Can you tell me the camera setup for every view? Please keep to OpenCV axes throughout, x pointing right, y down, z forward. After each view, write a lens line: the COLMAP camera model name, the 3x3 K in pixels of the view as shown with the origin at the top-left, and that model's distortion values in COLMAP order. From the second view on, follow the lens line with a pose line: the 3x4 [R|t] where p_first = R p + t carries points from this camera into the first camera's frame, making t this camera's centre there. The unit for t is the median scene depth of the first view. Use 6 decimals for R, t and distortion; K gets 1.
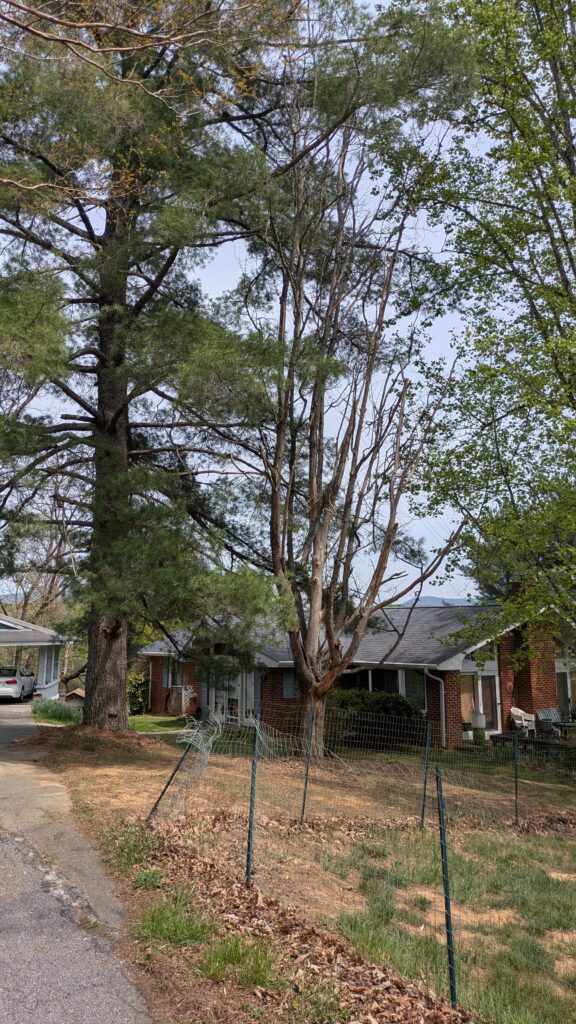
lens RADIAL K [[741.3, 0, 288.3], [0, 741.3, 525.4], [0, 0, 1]] dist [0.005147, -0.000204]
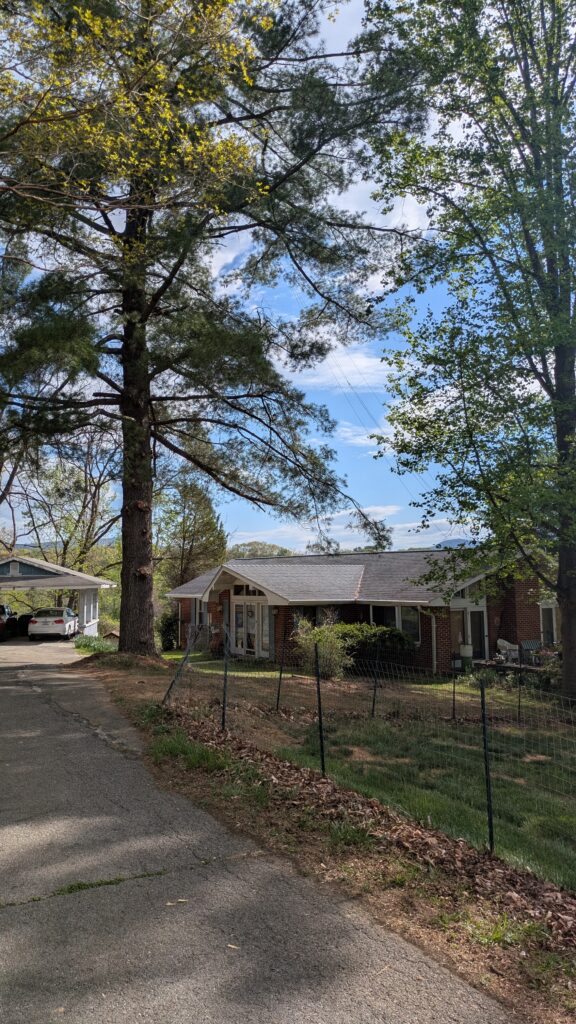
lens RADIAL K [[756.5, 0, 288.0], [0, 756.5, 512.0], [0, 0, 1]] dist [-0.002398, 0.000761]
pose [[0.998751, -0.014737, -0.047749, 0.051926], [0.017430, 0.998251, 0.056494, -0.019583], [0.046833, -0.057256, 0.997260, -0.174655]]
